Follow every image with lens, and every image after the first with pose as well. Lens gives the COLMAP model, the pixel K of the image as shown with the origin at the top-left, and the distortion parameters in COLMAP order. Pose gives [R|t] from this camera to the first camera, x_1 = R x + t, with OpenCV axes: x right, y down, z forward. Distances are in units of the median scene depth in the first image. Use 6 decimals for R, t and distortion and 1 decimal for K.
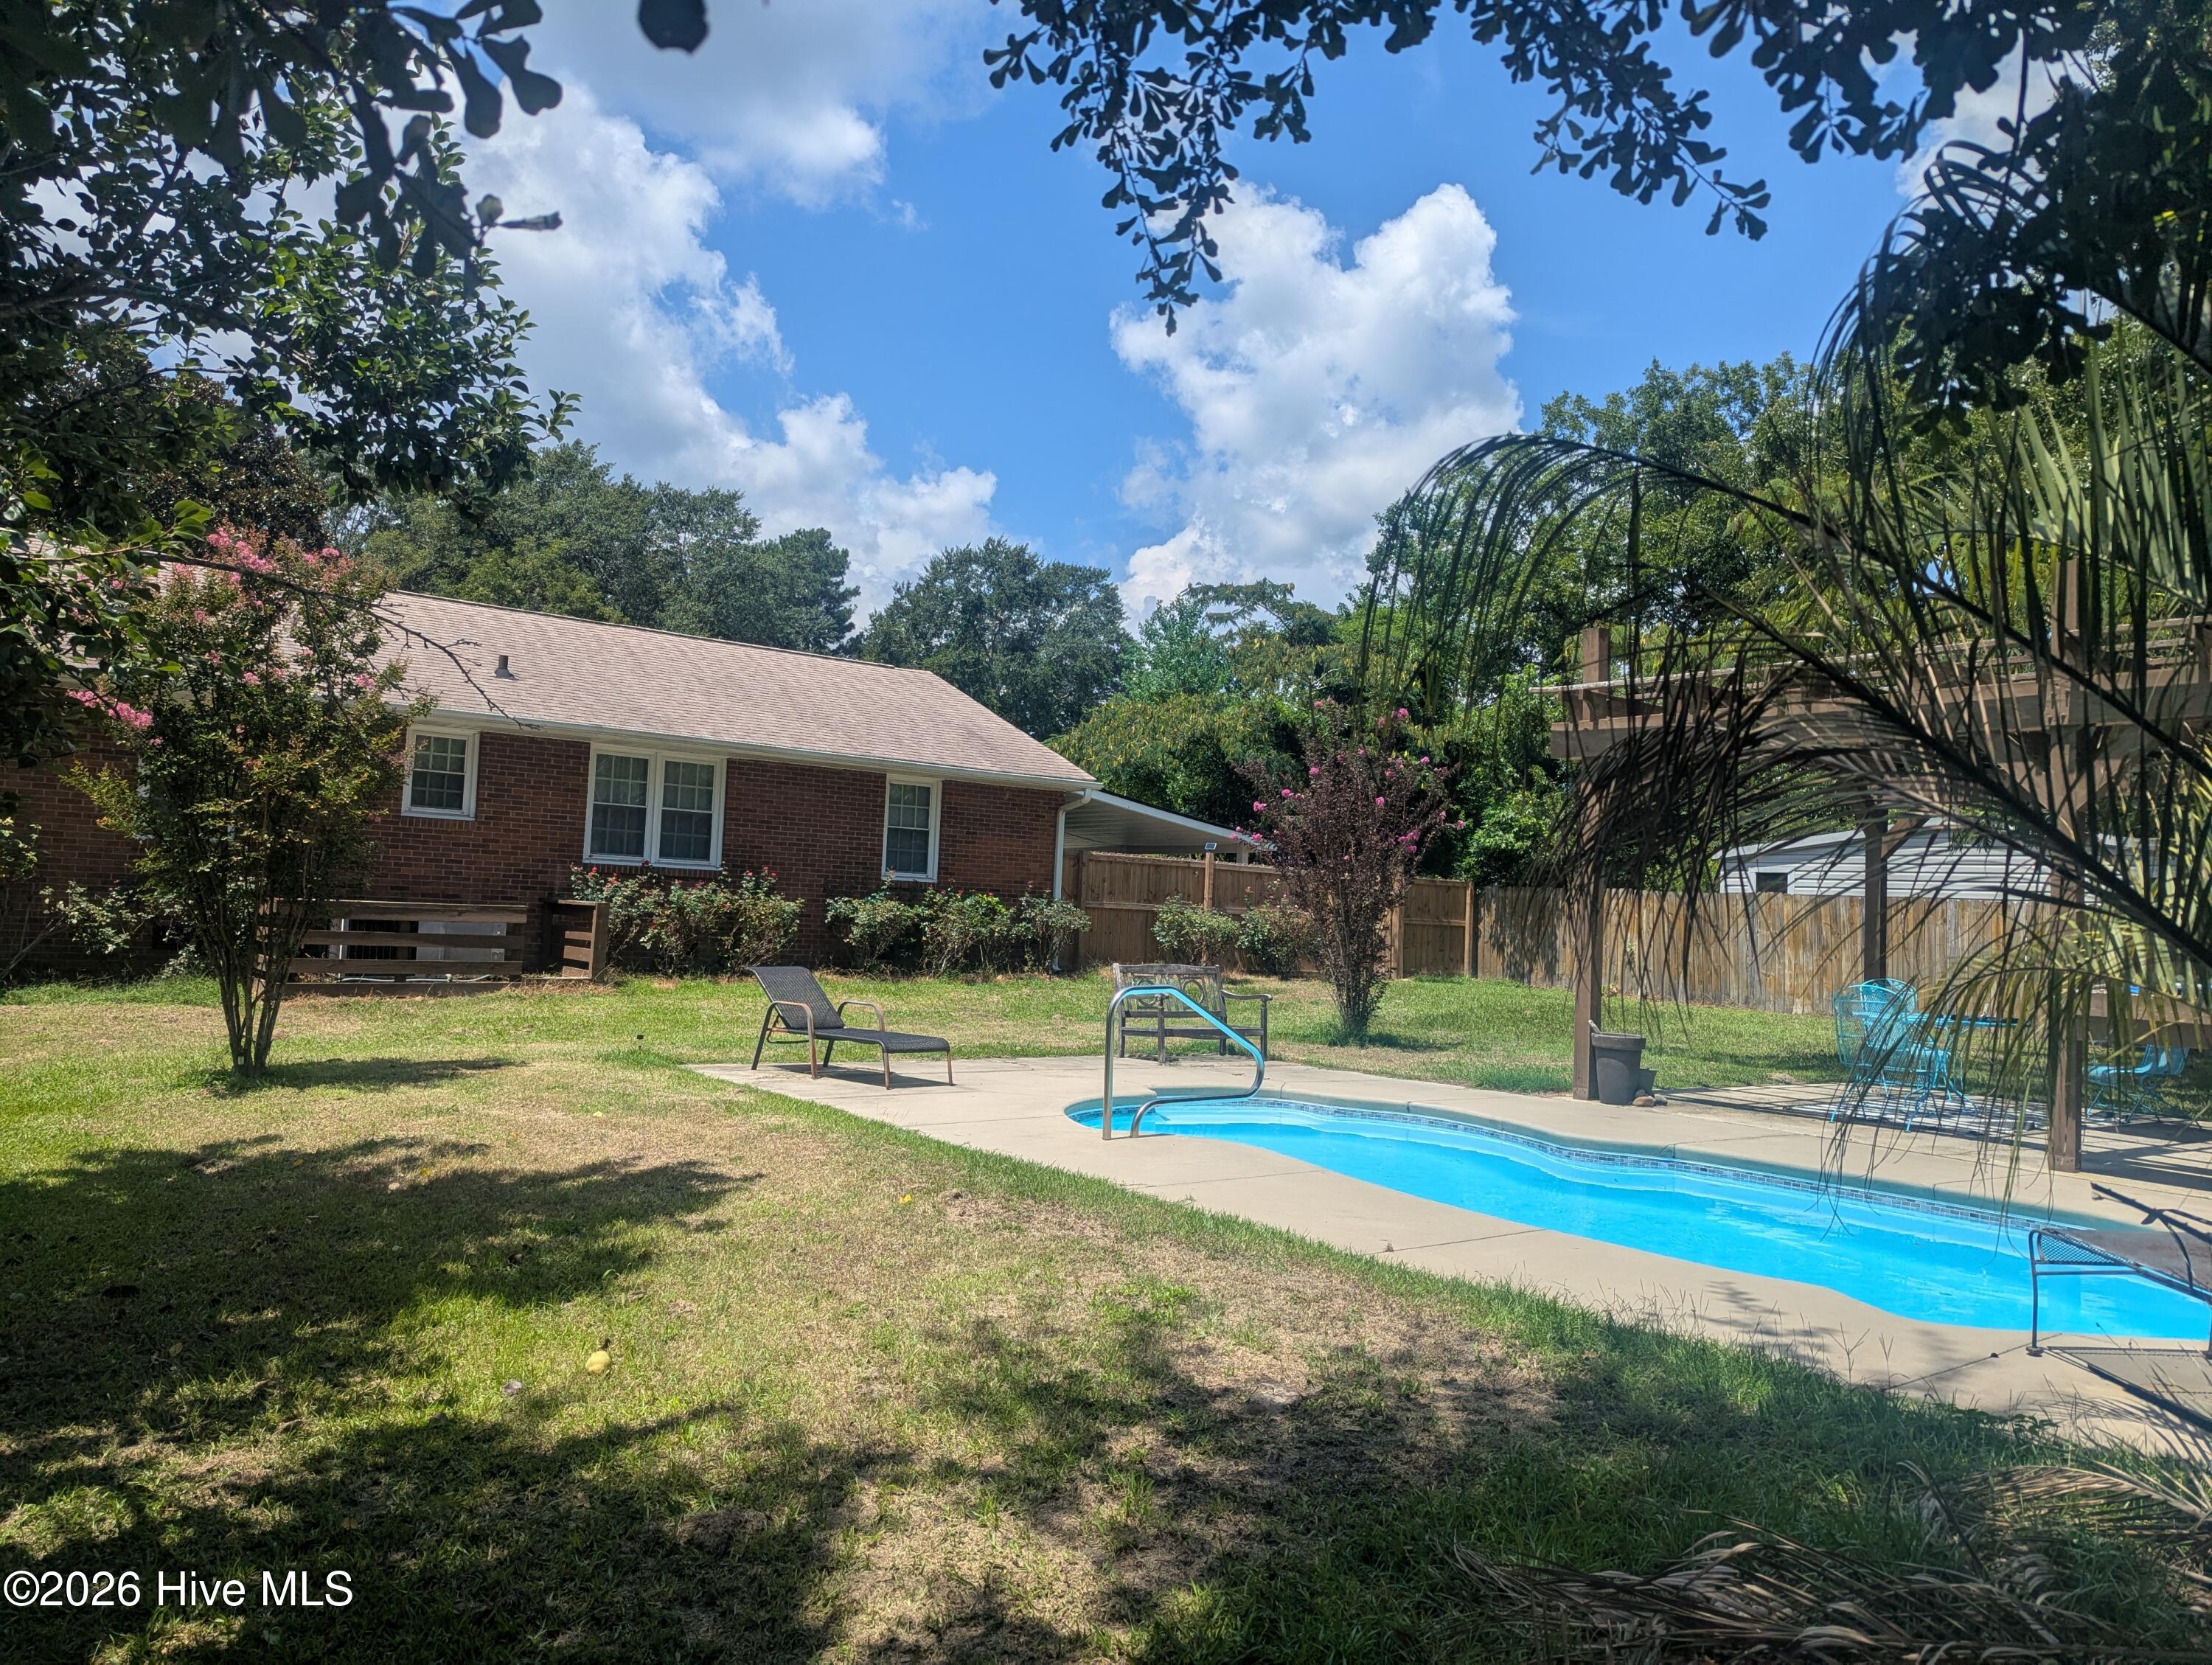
lens RADIAL K [[1585.7, 0, 1127.1], [0, 1585.7, 817.6], [0, 0, 1]] dist [0.064601, -0.064171]
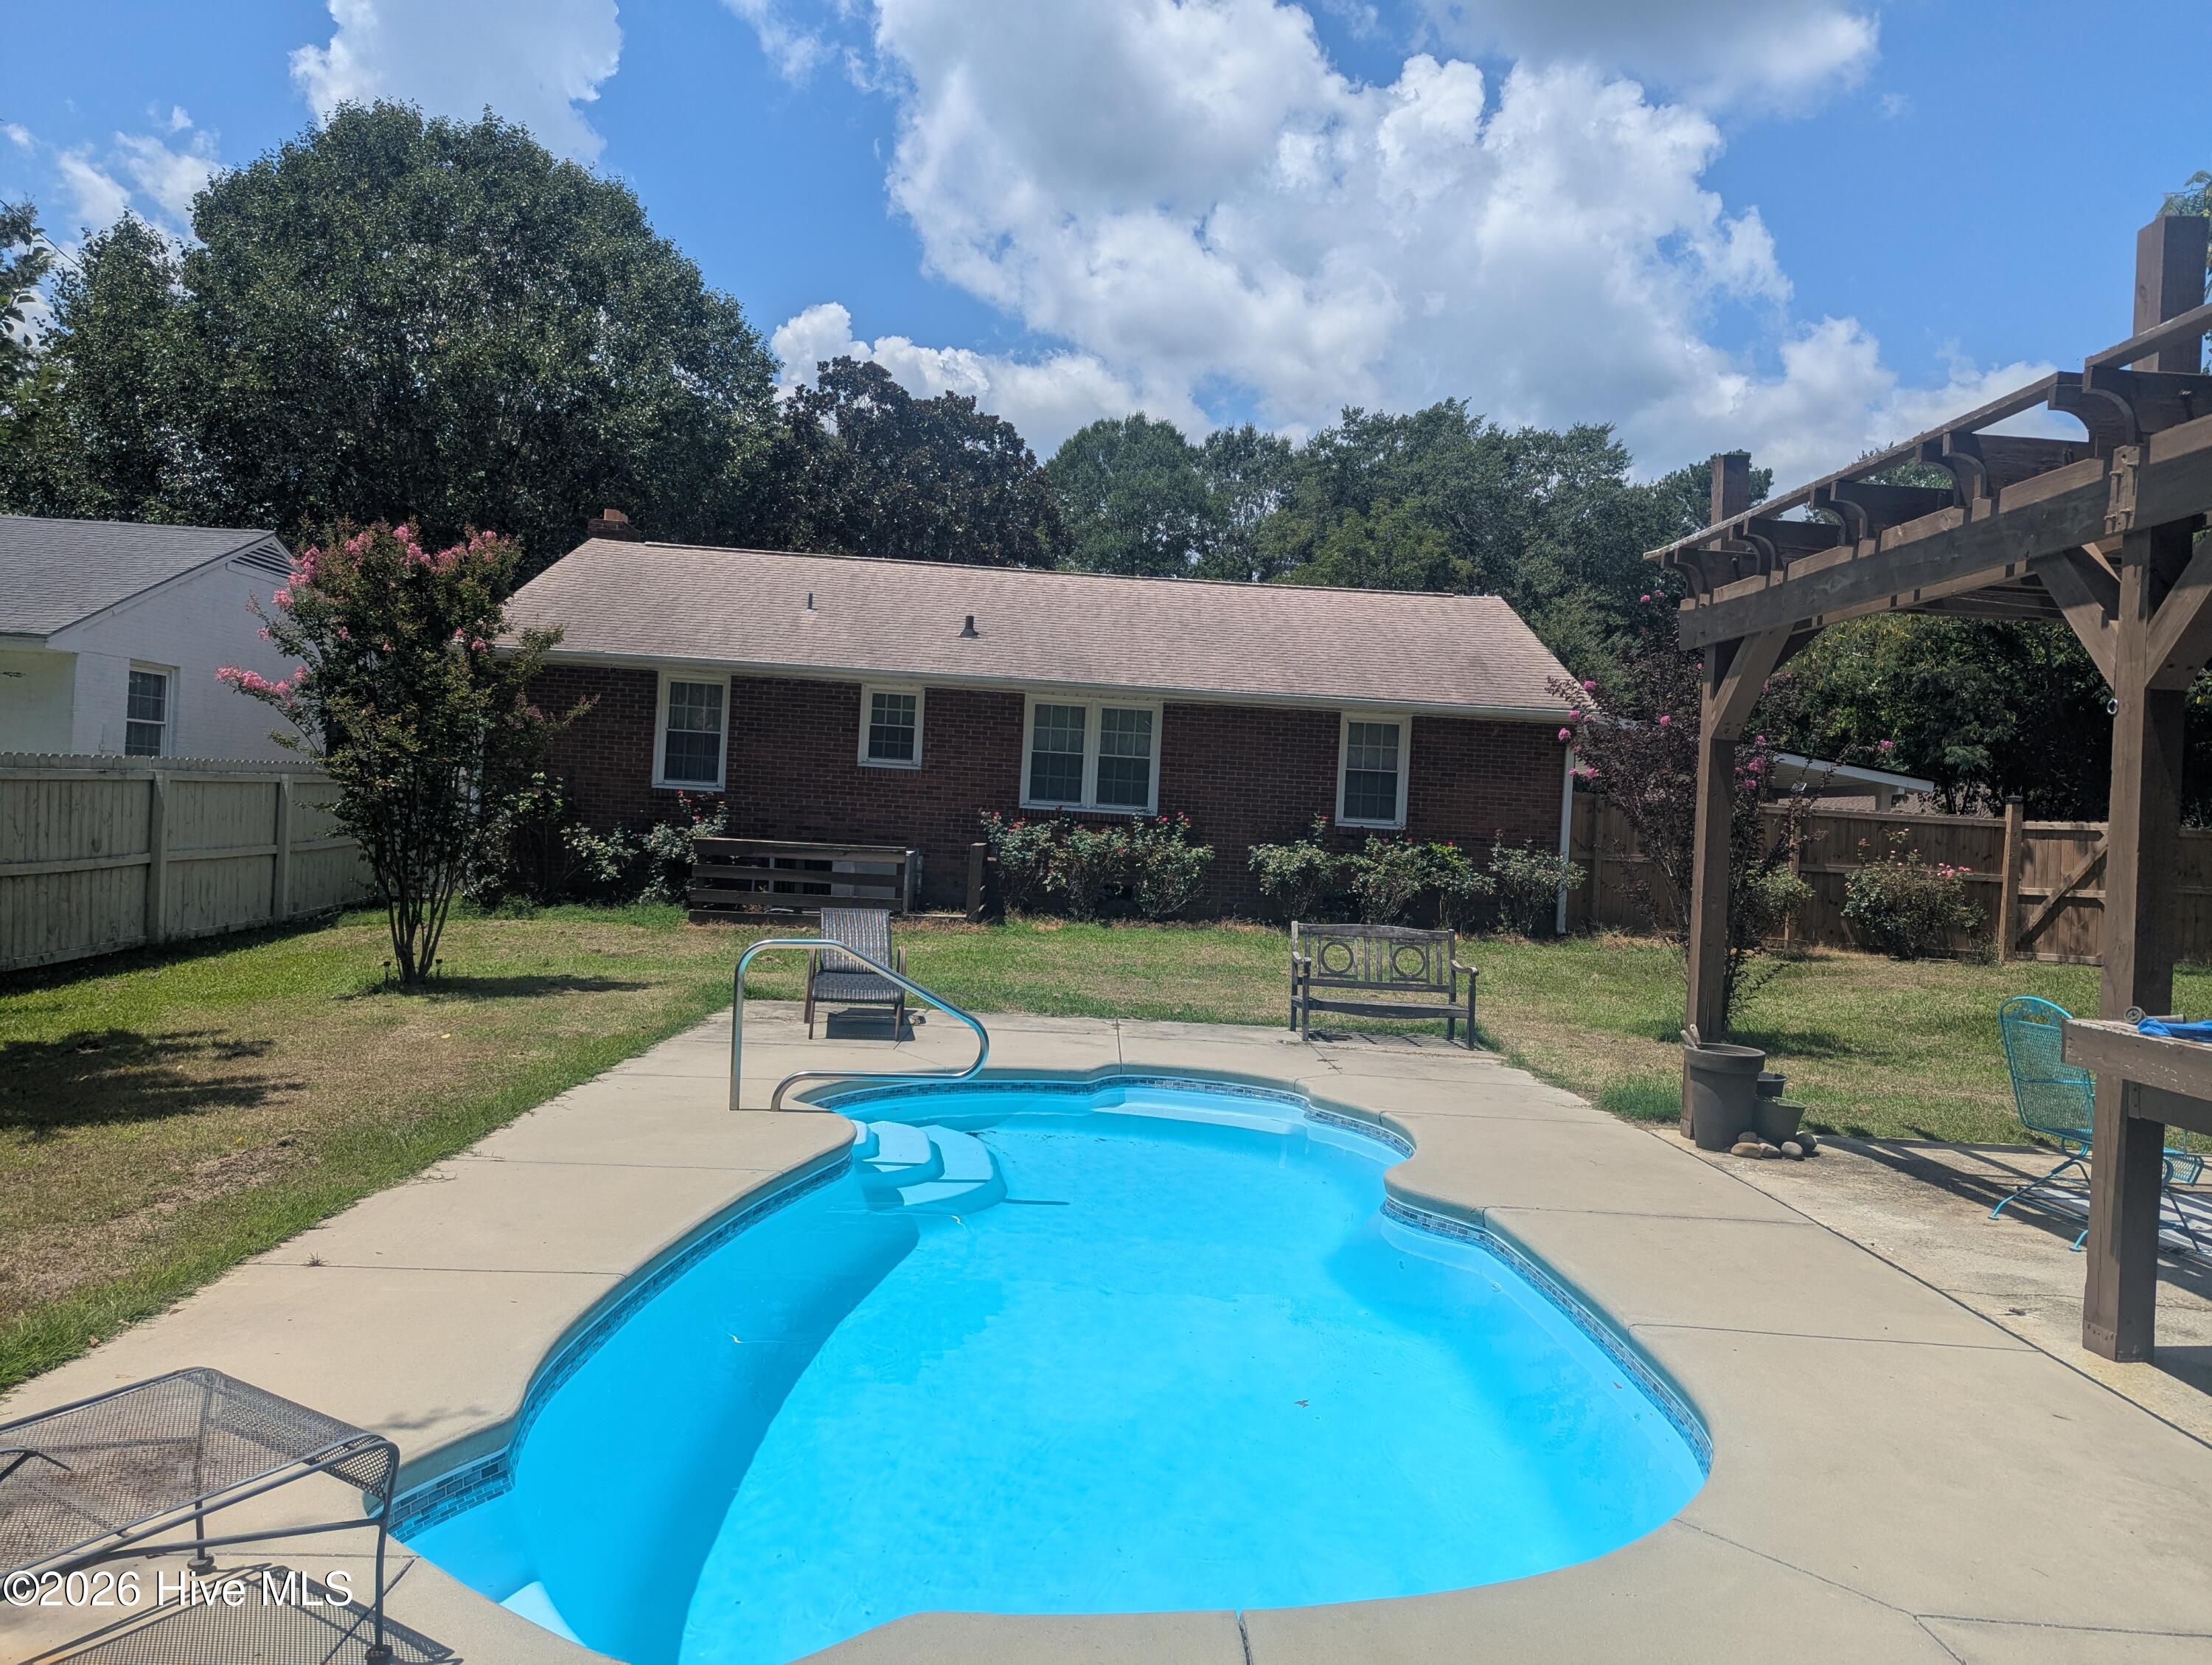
lens RADIAL K [[1585.7, 0, 1127.1], [0, 1585.7, 817.6], [0, 0, 1]] dist [0.064601, -0.064171]
pose [[0.819144, 0.000535, -0.573588, 0.306379], [0.016973, 0.999539, 0.025171, 0.009146], [0.573337, -0.030354, 0.818757, 0.181231]]
